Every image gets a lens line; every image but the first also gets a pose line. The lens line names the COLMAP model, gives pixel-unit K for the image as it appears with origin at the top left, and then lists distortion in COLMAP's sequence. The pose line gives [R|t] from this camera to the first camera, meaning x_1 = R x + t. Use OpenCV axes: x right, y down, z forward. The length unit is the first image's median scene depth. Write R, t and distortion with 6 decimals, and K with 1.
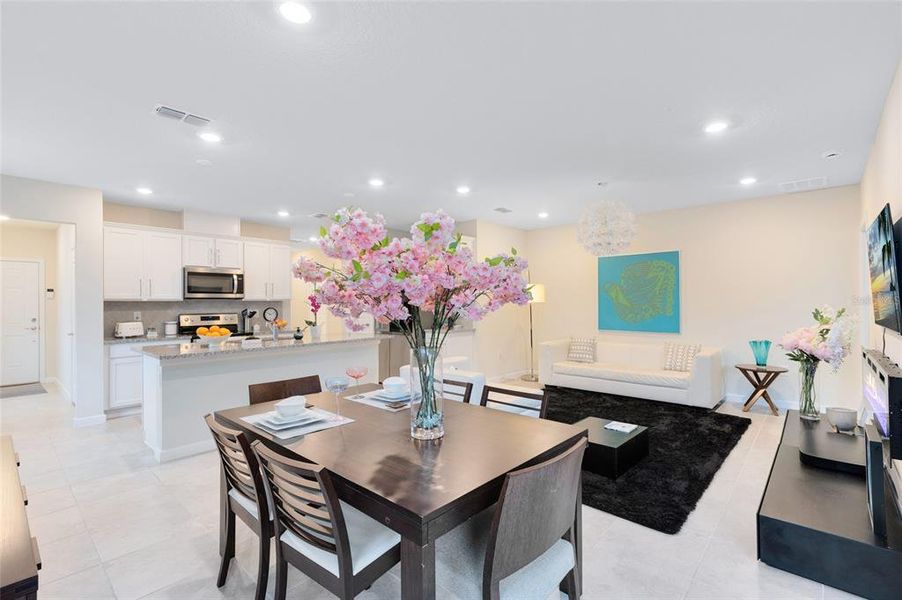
lens RADIAL K [[405.2, 0, 453.8], [0, 405.2, 298.7], [0, 0, 1]] dist [0.002385, -0.000708]
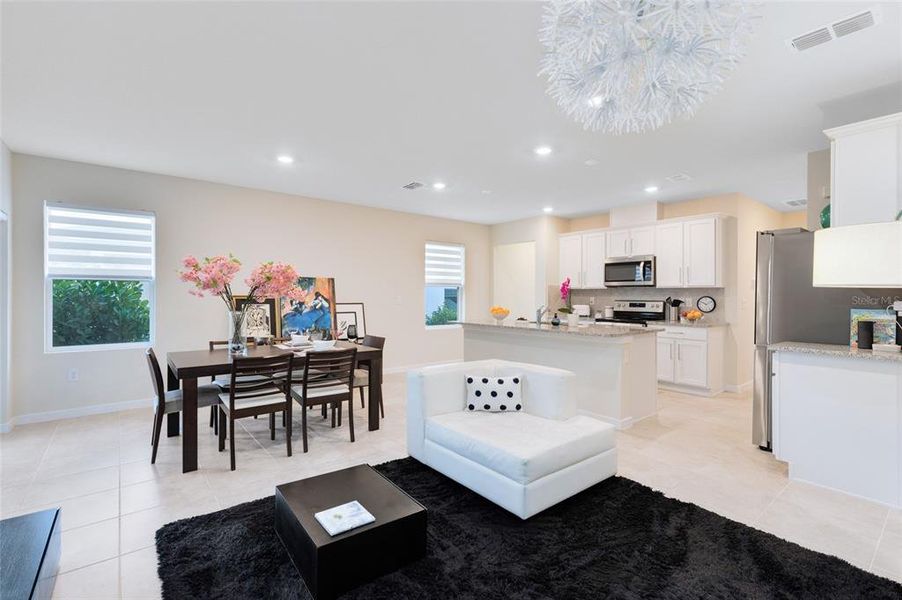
lens RADIAL K [[405.2, 0, 450.1], [0, 405.2, 296.8], [0, 0, 1]] dist [0.002385, -0.000708]
pose [[-0.167943, 0.011844, -0.985725, 0.542635], [0.010238, 0.999895, 0.010270, 0.011840], [0.985743, -0.008367, -0.168047, 0.736702]]
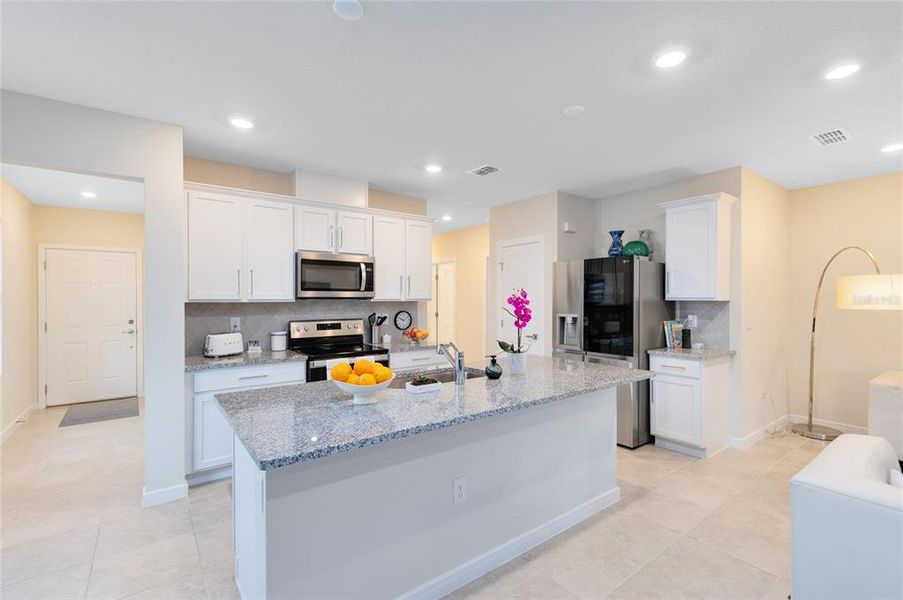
lens RADIAL K [[405.6, 0, 453.4], [0, 405.6, 298.5], [0, 0, 1]] dist [0.002385, -0.000708]
pose [[0.980664, 0.006577, -0.195587, -0.267452], [-0.004840, 0.999944, 0.009359, -0.008055], [0.195638, -0.008232, 0.980642, 0.375887]]
